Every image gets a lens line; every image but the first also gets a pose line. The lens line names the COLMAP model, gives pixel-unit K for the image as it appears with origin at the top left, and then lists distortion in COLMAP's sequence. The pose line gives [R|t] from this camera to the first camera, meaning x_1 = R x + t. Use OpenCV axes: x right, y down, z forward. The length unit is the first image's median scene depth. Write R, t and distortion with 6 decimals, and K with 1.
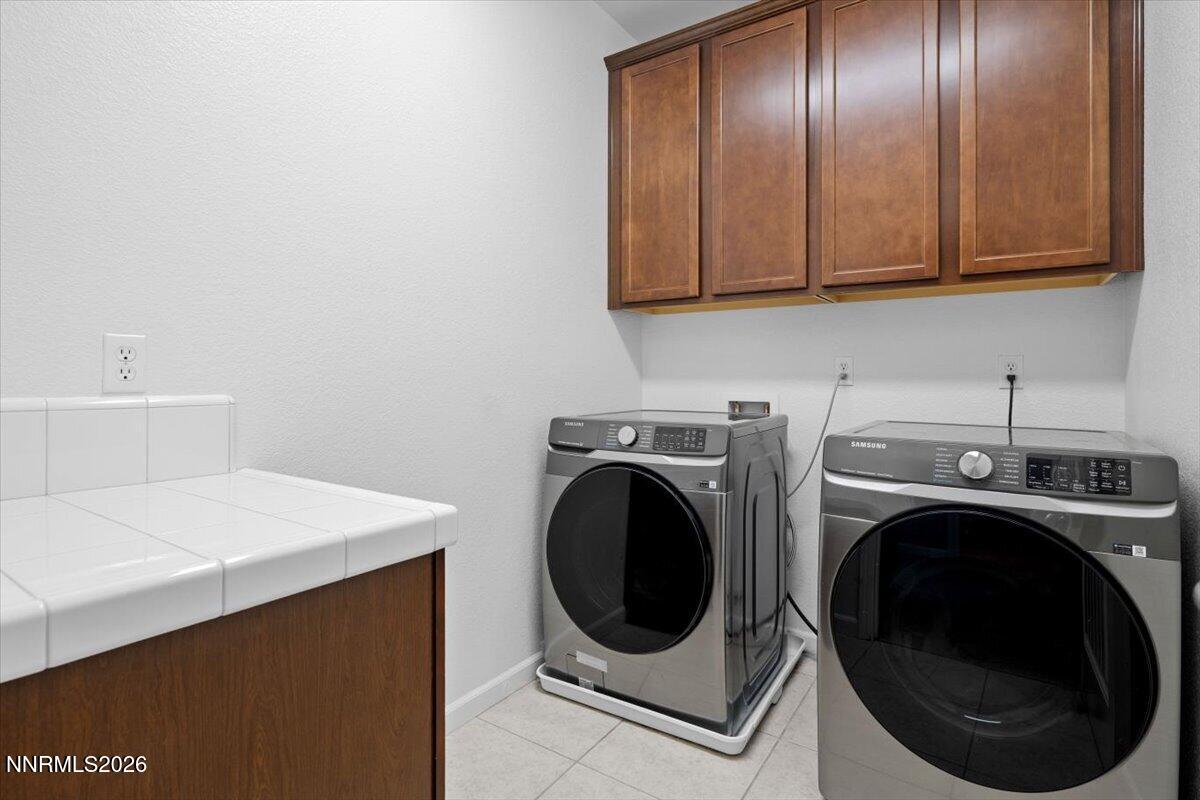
lens RADIAL K [[590.6, 0, 600.5], [0, 590.6, 384.9], [0, 0, 1]] dist [-0.002242, 0.001228]
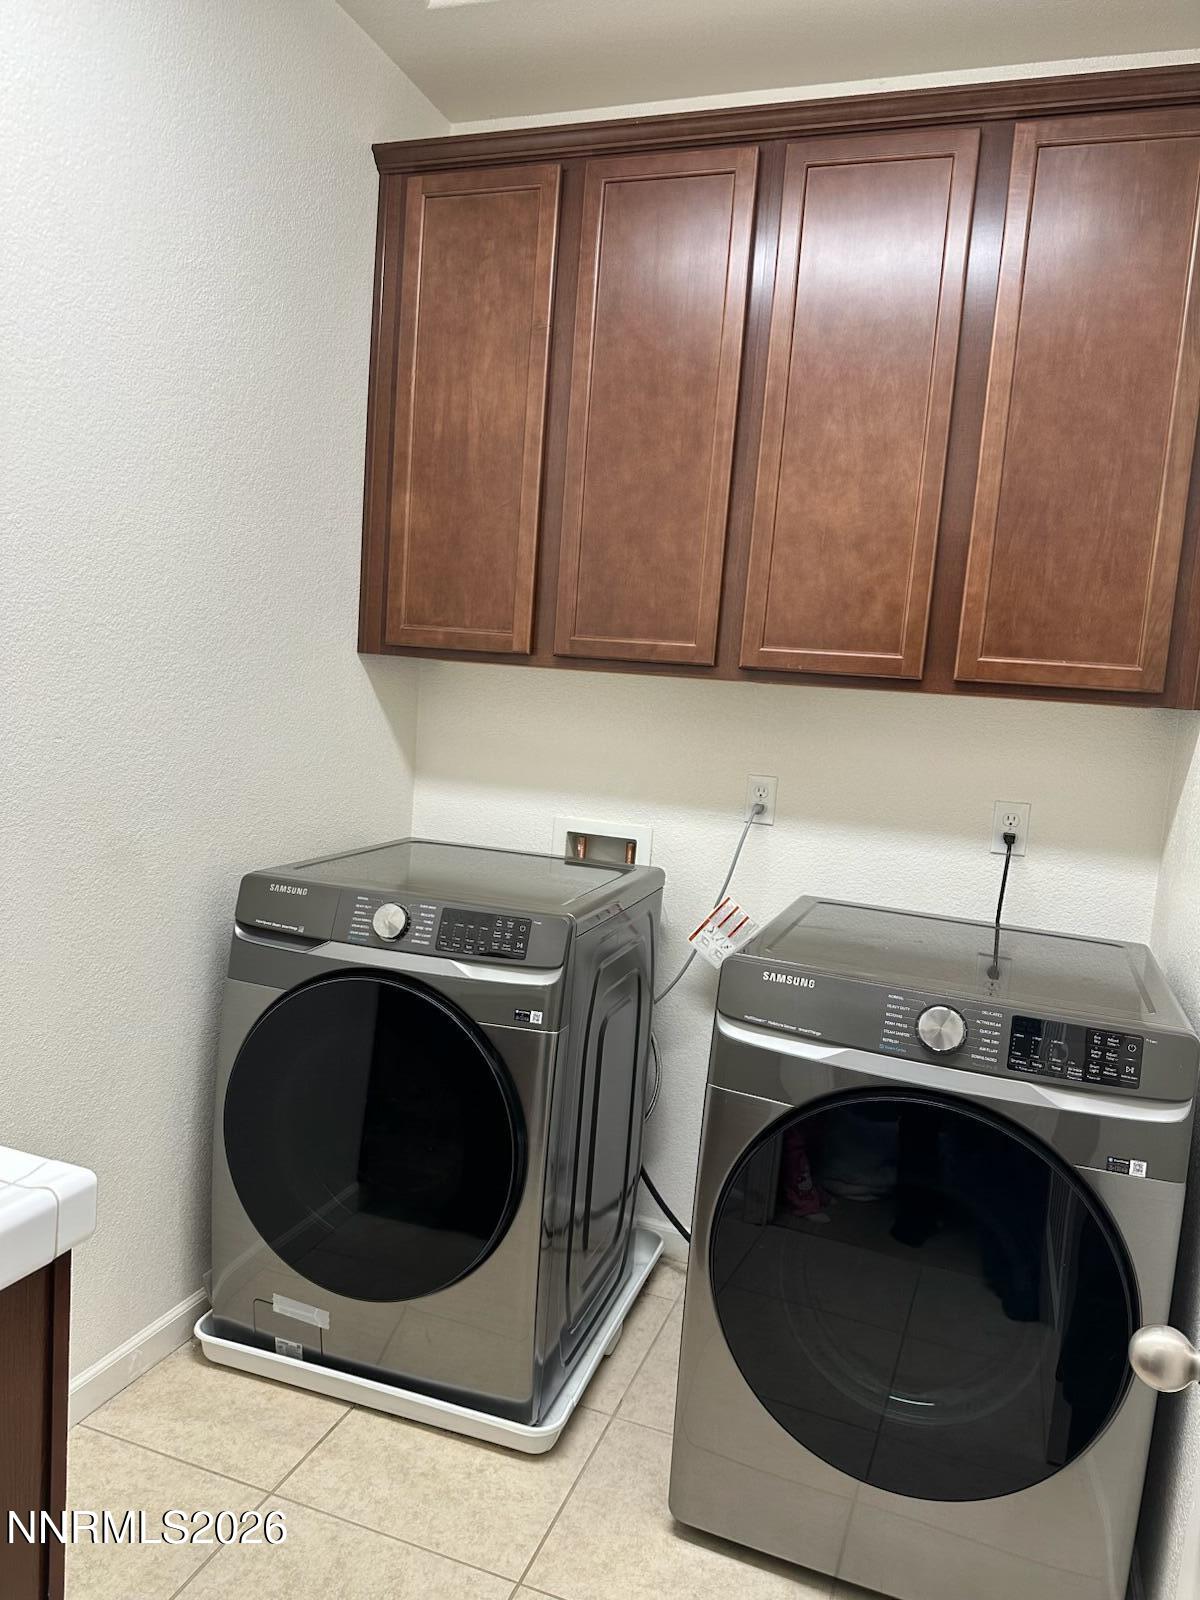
lens RADIAL K [[1121.1, 0, 591.5], [0, 1121.1, 805.6], [0, 0, 1]] dist [0.054230, -0.060532]
pose [[0.967444, 0.043212, 0.249369, -0.036843], [-0.072340, 0.991422, 0.108851, -0.144305], [-0.242527, -0.123347, 0.962271, -0.045820]]
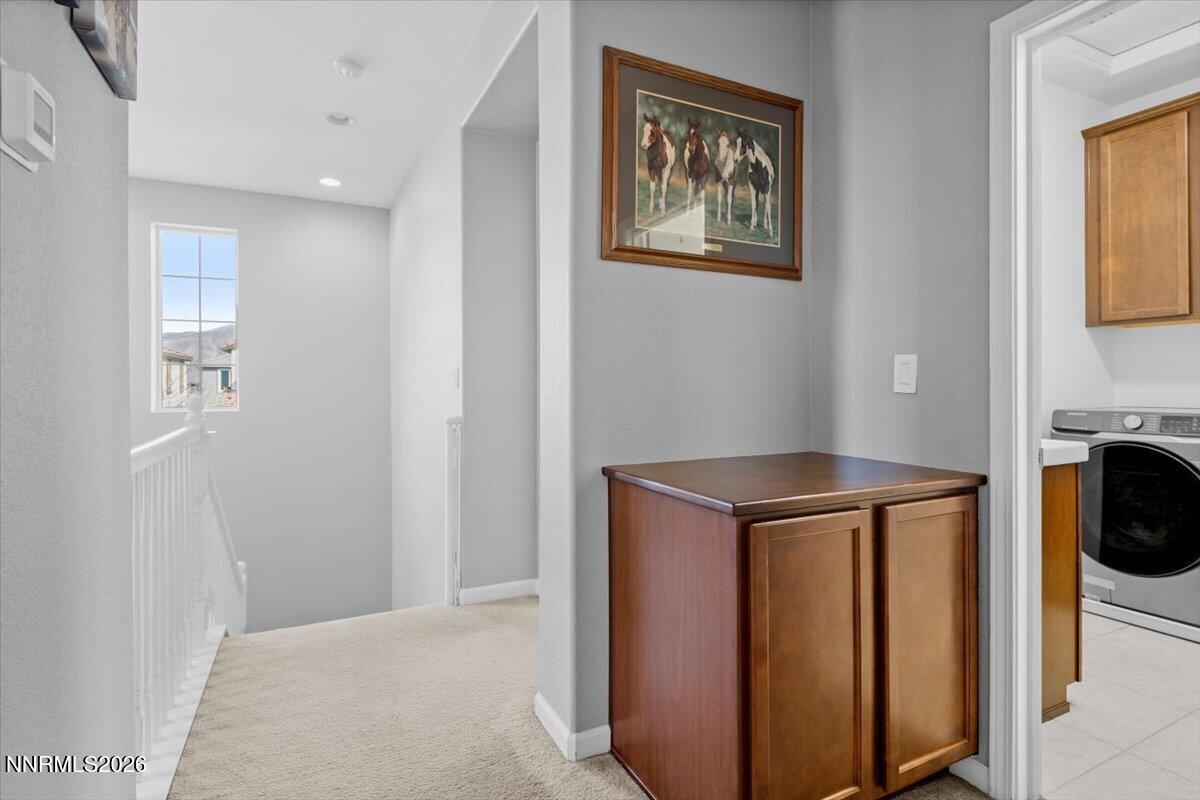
lens RADIAL K [[590.6, 0, 611.3], [0, 590.6, 391.3], [0, 0, 1]] dist [-0.002242, 0.001228]
pose [[0.884004, -0.005198, -0.467451, -0.373641], [0.008329, 0.999955, 0.004631, -0.002777], [0.467405, -0.007987, 0.884007, -0.764155]]
